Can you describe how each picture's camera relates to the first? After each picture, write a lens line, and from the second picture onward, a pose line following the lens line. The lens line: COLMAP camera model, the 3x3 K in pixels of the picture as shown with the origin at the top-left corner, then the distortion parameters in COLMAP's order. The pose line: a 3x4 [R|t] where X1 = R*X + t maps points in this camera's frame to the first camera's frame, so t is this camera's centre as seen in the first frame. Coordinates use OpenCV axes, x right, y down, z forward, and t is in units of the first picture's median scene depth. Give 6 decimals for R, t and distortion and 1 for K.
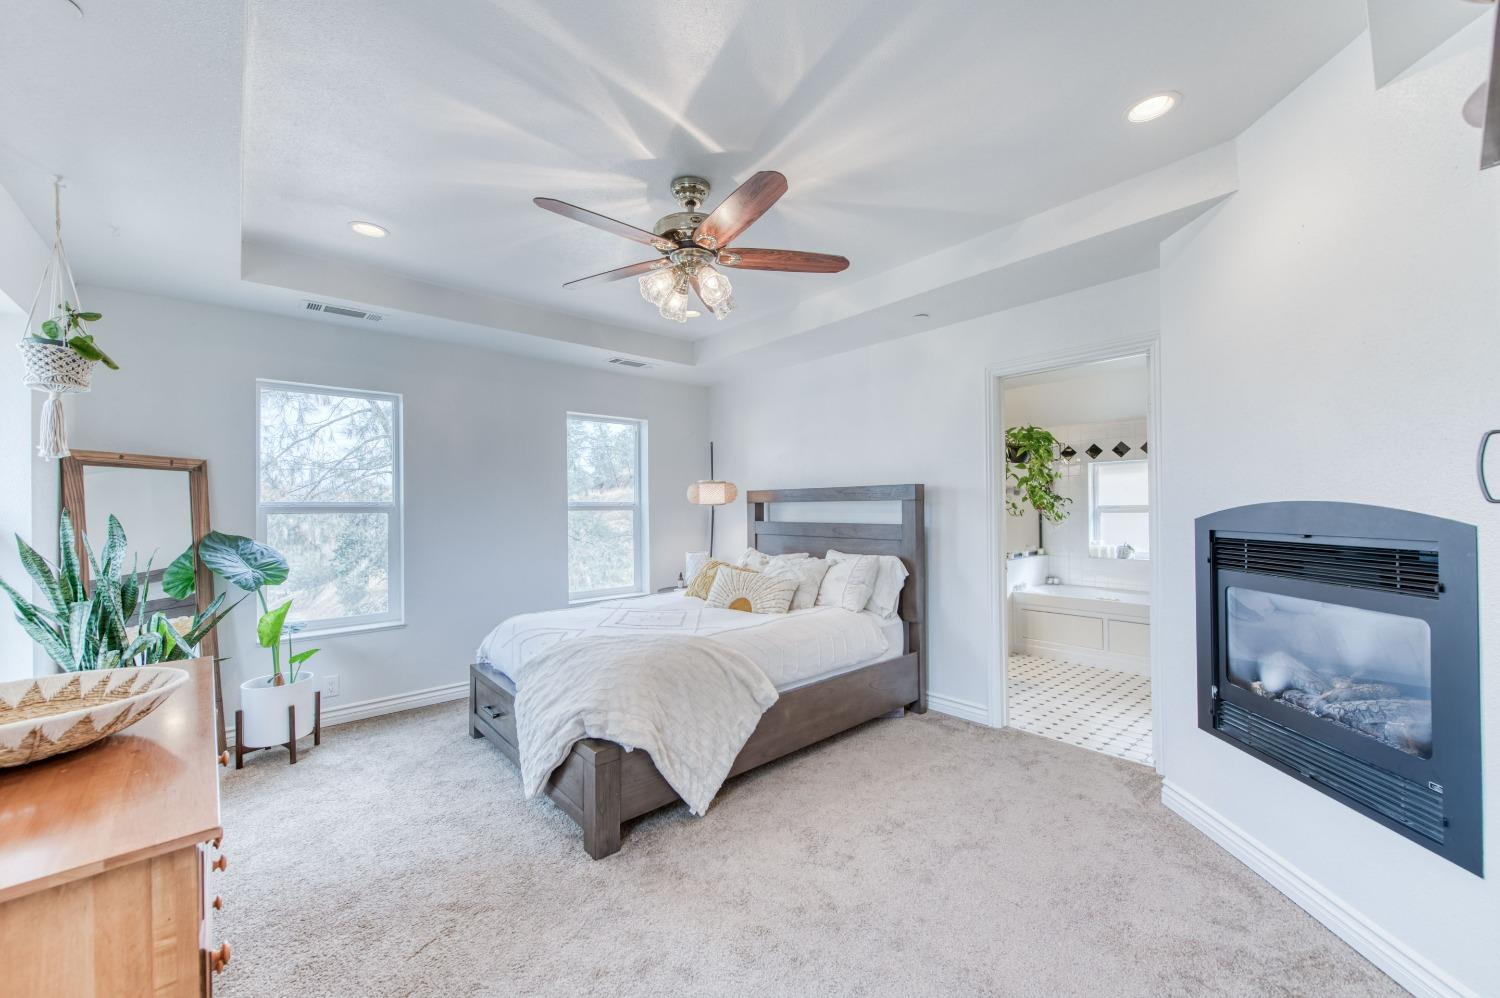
lens RADIAL K [[586.1, 0, 748.9], [0, 586.1, 502.8], [0, 0, 1]] dist [0.004041, -0.000148]
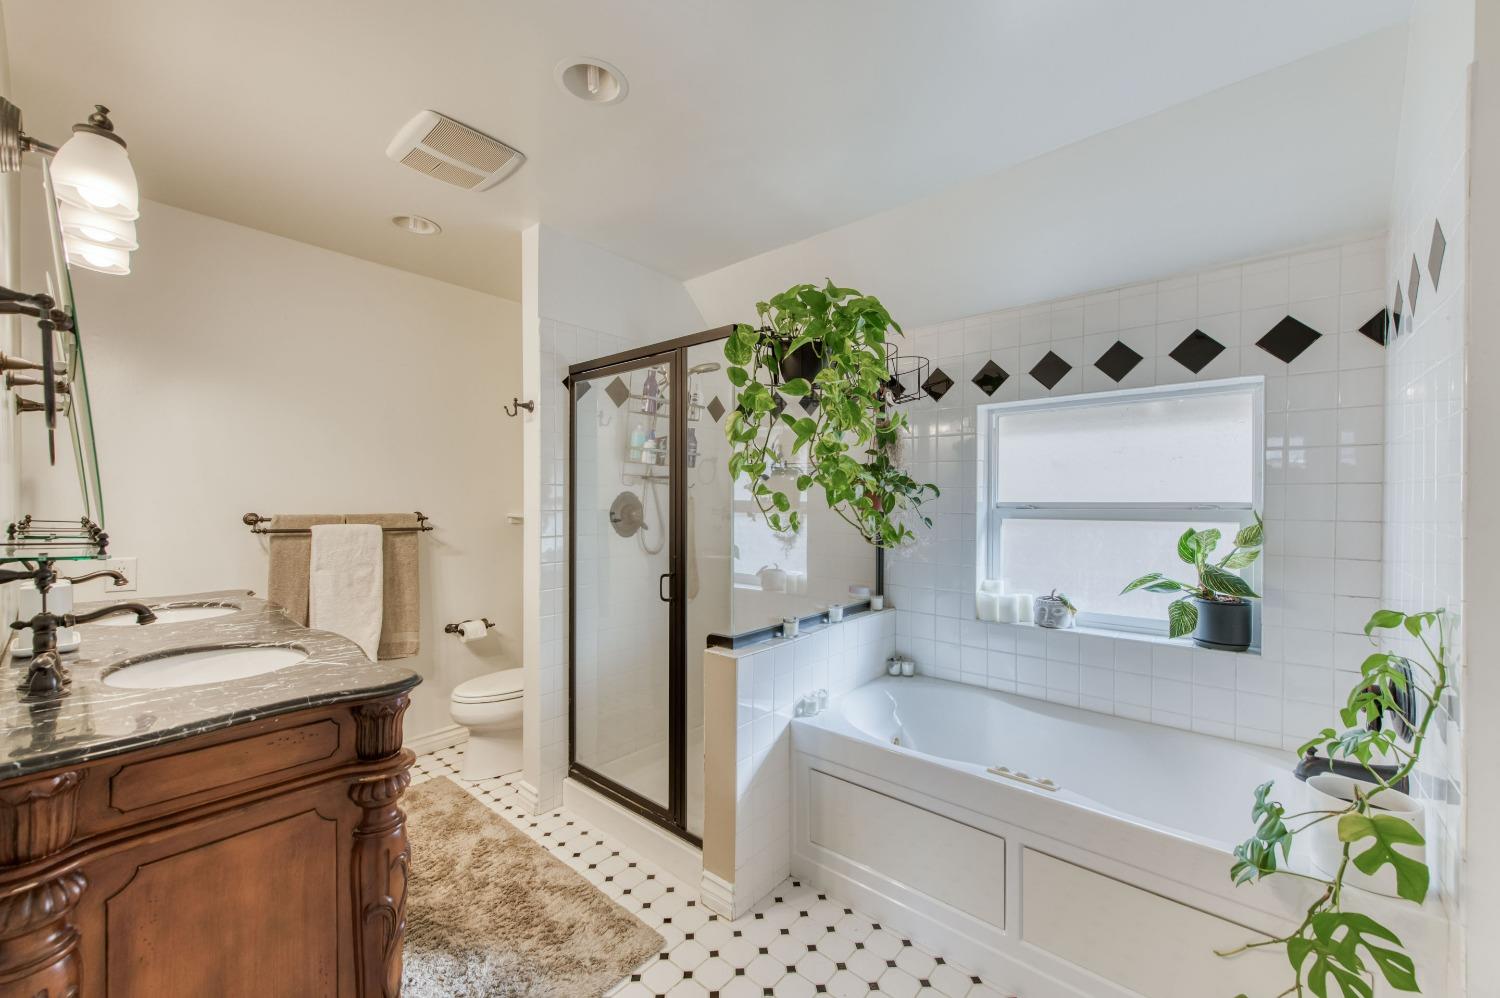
lens RADIAL K [[586.1, 0, 747.4], [0, 586.1, 499.6], [0, 0, 1]] dist [0.004041, -0.000148]
pose [[0.991141, 0.013201, 0.132153, 0.349851], [-0.014104, 0.999883, 0.005899, 0.002086], [-0.132059, -0.007711, 0.991212, 0.586071]]
